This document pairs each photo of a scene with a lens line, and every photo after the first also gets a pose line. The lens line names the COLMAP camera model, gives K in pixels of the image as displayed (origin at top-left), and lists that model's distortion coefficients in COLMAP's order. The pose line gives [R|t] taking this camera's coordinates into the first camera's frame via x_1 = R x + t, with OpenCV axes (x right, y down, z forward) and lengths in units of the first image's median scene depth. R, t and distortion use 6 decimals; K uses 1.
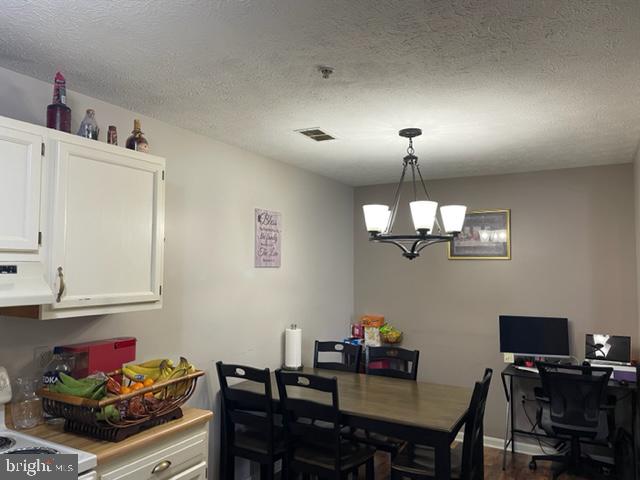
lens RADIAL K [[487.2, 0, 319.8], [0, 487.2, 240.7], [0, 0, 1]] dist [0.042544, -0.022830]
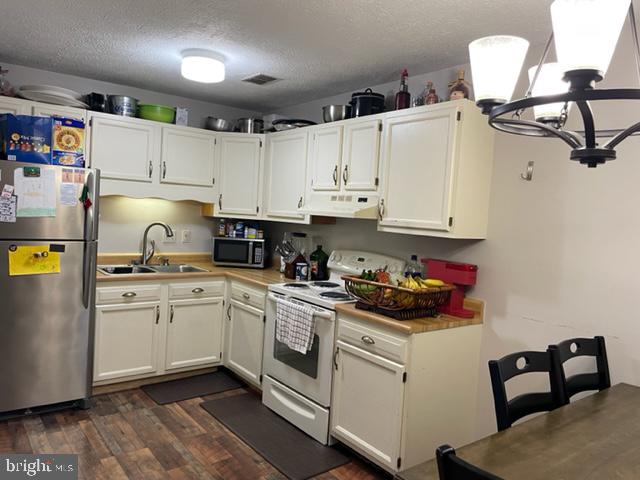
lens RADIAL K [[487.2, 0, 320.4], [0, 487.2, 237.7], [0, 0, 1]] dist [0.042544, -0.022830]
pose [[-0.411455, 0.022741, -0.911147, 0.961454], [-0.009093, 0.999536, 0.029054, 0.129769], [0.911385, 0.020240, -0.411057, 1.411017]]
